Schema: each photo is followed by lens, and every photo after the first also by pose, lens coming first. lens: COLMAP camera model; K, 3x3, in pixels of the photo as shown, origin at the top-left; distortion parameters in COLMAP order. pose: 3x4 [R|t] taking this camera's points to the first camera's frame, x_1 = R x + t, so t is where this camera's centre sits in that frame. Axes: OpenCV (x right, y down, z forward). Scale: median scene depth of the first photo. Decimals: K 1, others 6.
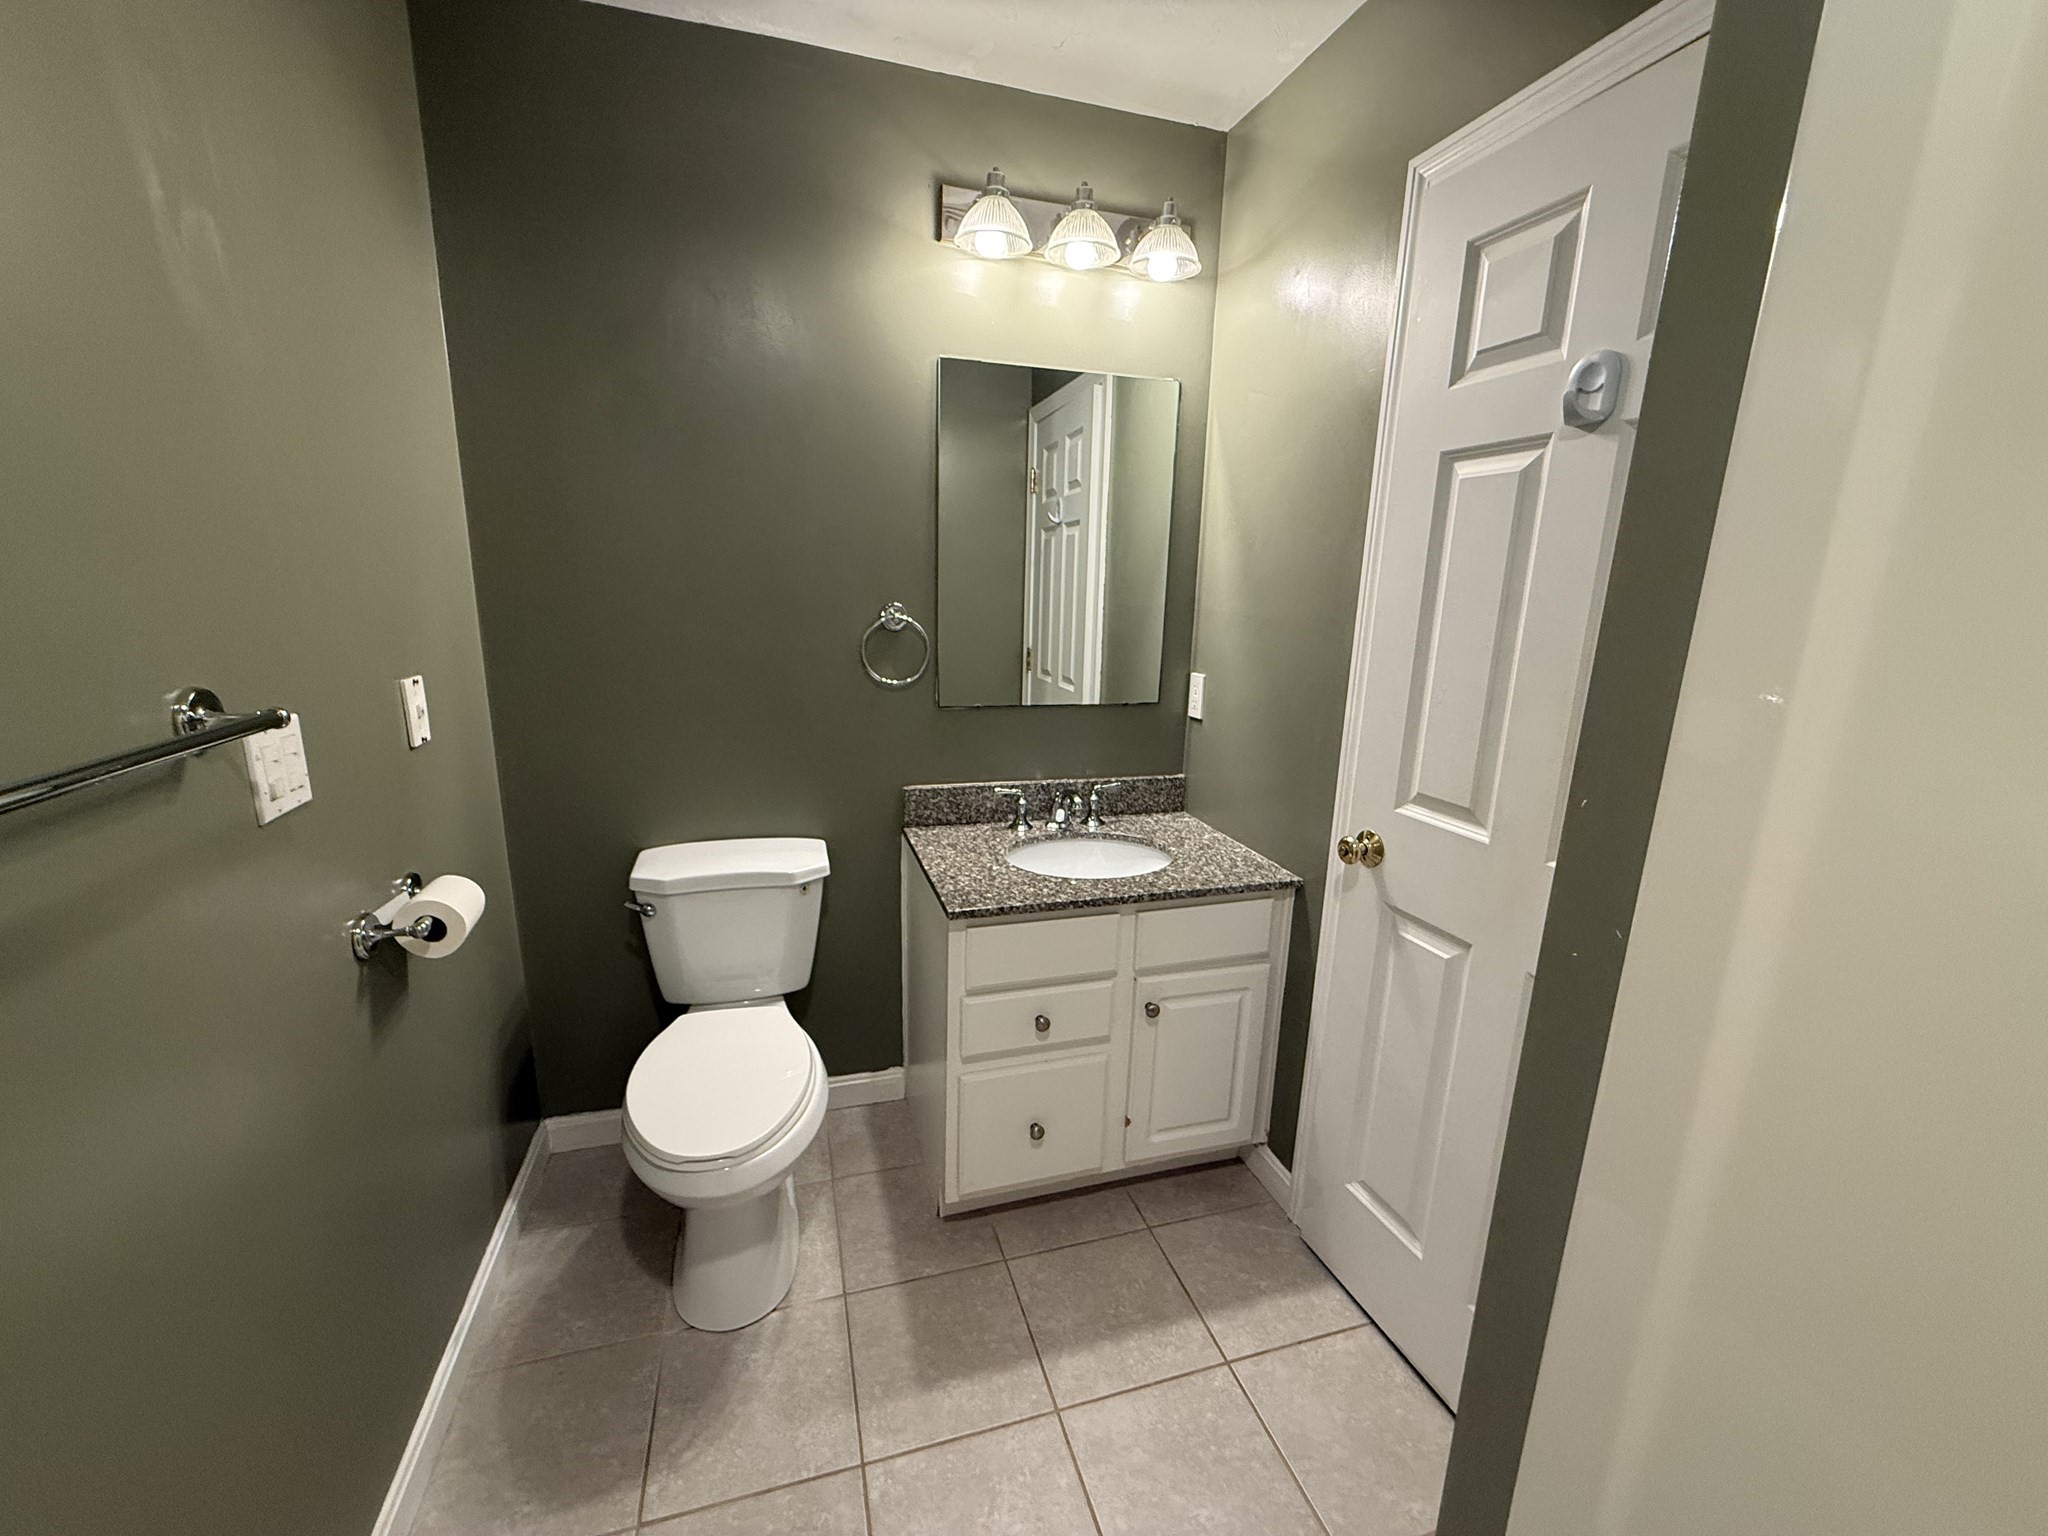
lens RADIAL K [[819.8, 0, 1011.7], [0, 819.8, 763.7], [0, 0, 1]] dist [0.003390, 0.000261]
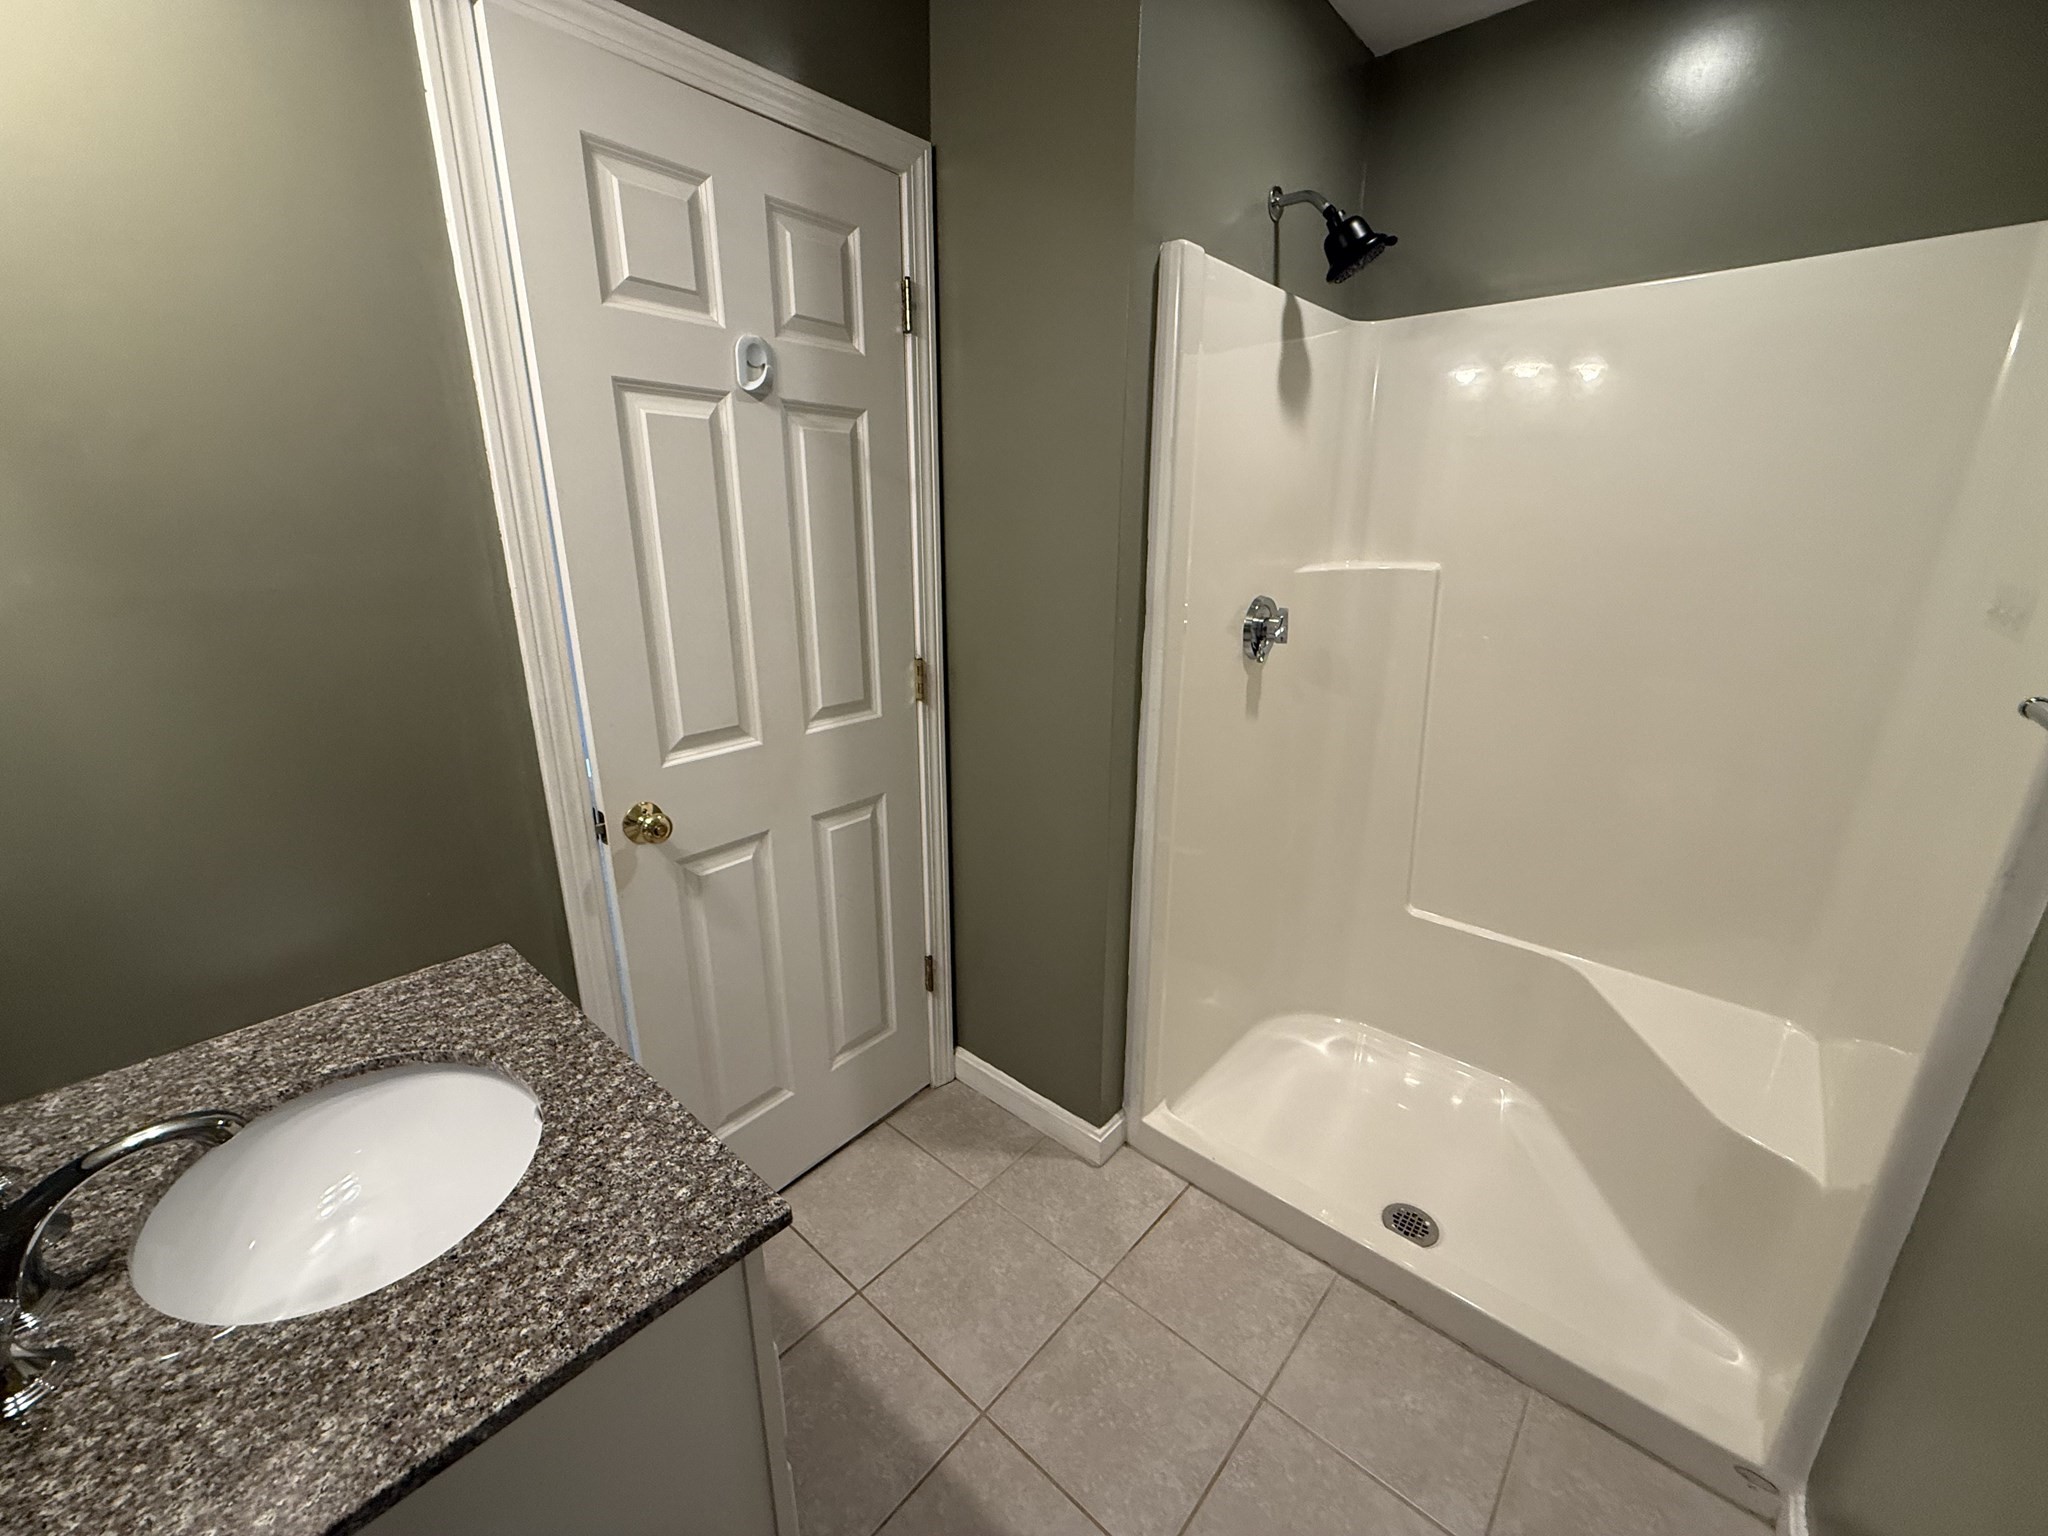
lens RADIAL K [[819.8, 0, 1023.4], [0, 819.8, 767.9], [0, 0, 1]] dist [0.003390, 0.000261]
pose [[-0.529838, -0.268140, 0.804595, -0.543075], [0.173804, 0.894239, 0.412468, -0.274191], [-0.830099, 0.358383, -0.427198, 1.111581]]
